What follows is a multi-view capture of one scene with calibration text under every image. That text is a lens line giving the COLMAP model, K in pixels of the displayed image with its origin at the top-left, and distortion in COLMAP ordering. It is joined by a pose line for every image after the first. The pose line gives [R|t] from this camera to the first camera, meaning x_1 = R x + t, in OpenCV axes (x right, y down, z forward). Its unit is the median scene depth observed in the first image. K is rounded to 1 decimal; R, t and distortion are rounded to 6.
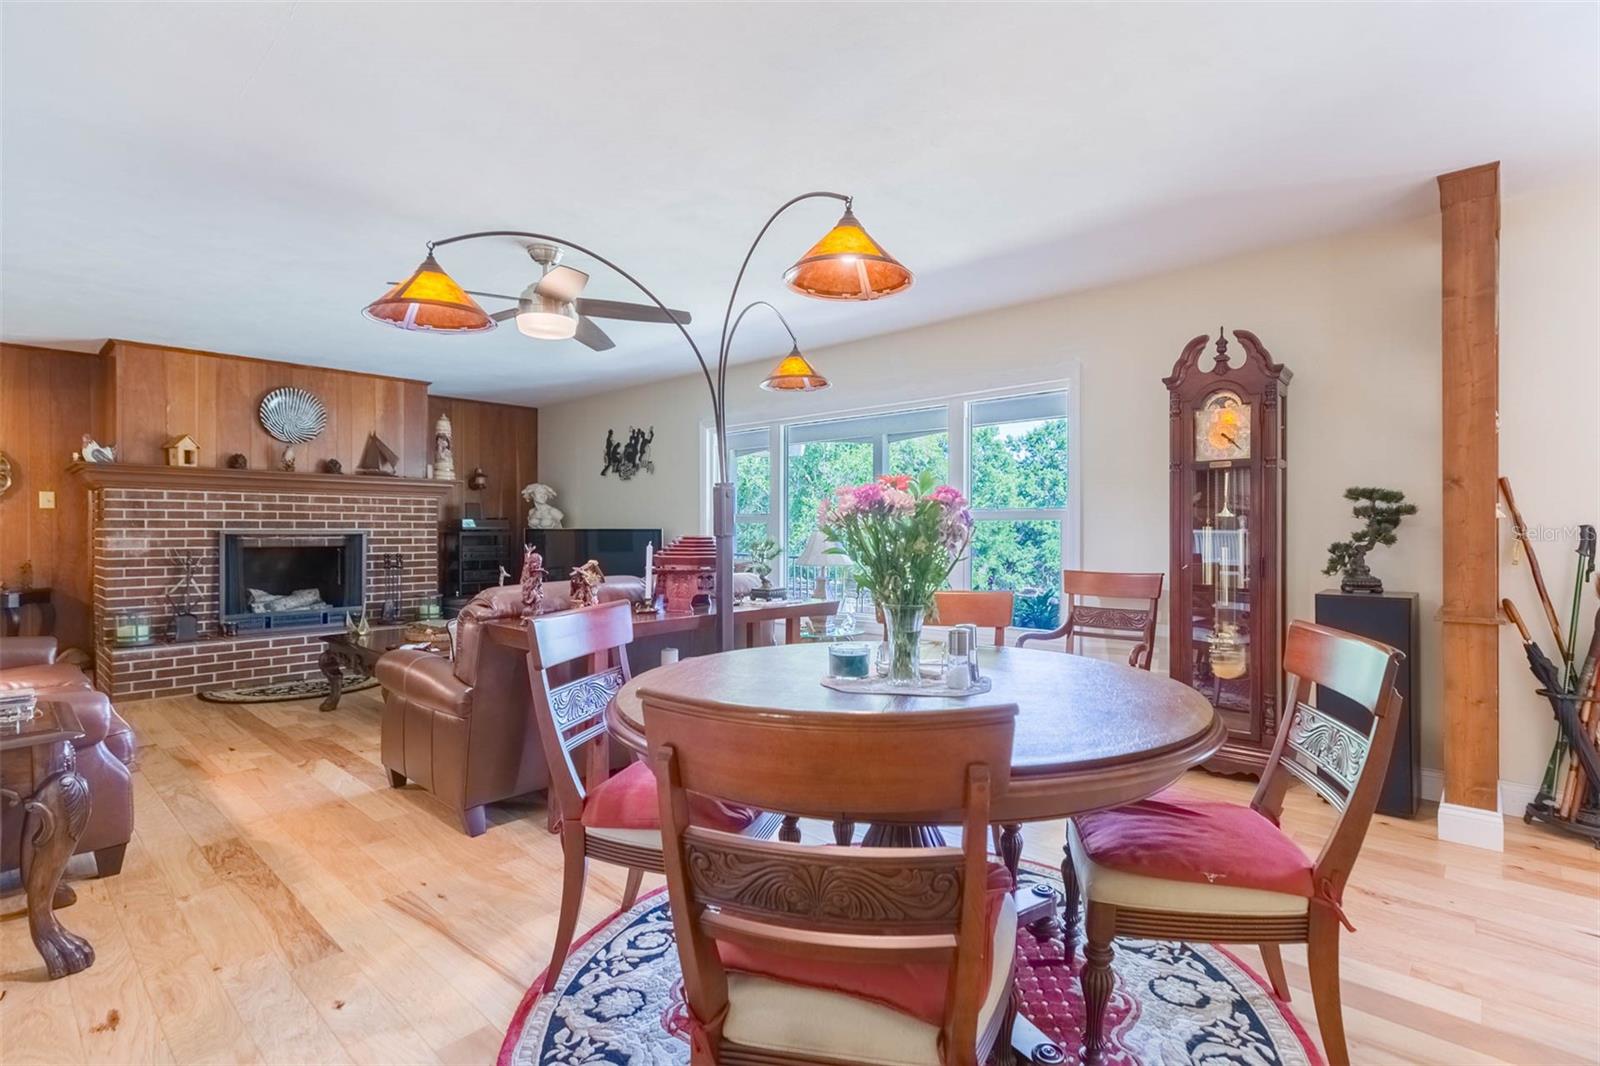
lens RADIAL K [[753.7, 0, 845.9], [0, 753.7, 540.0], [0, 0, 1]] dist [0.002108, -0.000029]
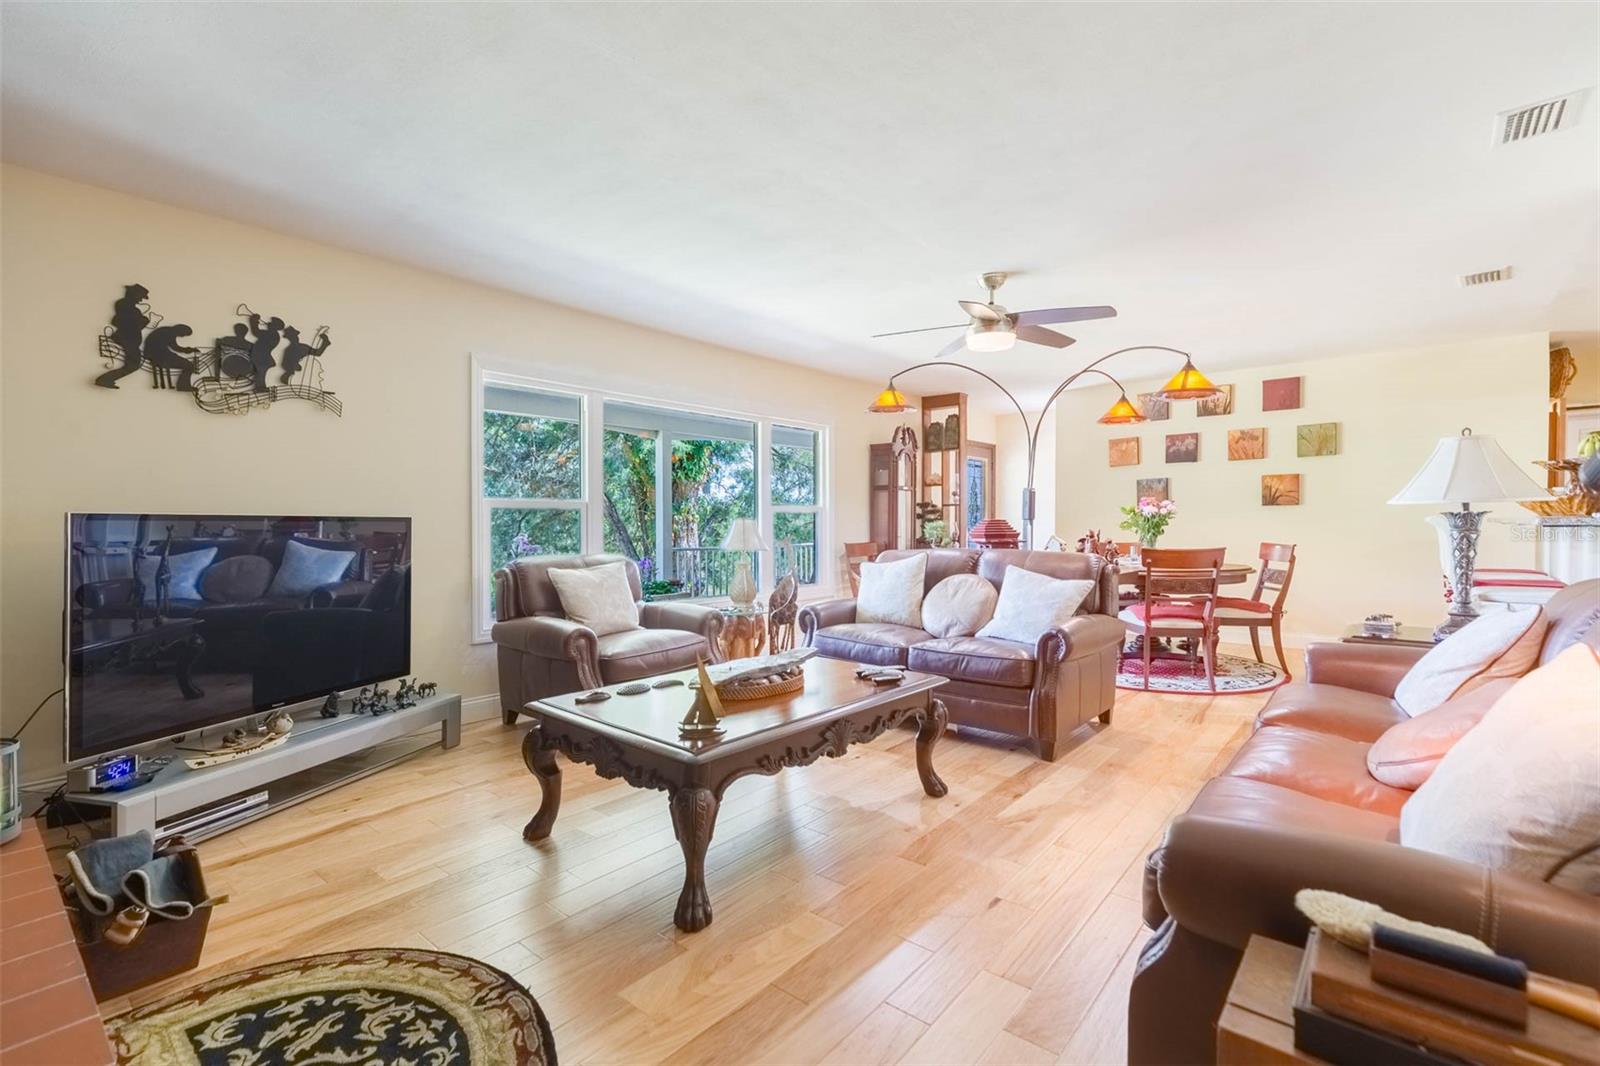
lens RADIAL K [[717.3, 0, 811.7], [0, 717.3, 535.2], [0, 0, 1]] dist [0.004558, -0.000885]
pose [[-0.016953, -0.016908, 0.999713, -0.990636], [0.021022, 0.999630, 0.017263, -0.003586], [-0.999635, 0.021309, -0.016592, 0.844108]]
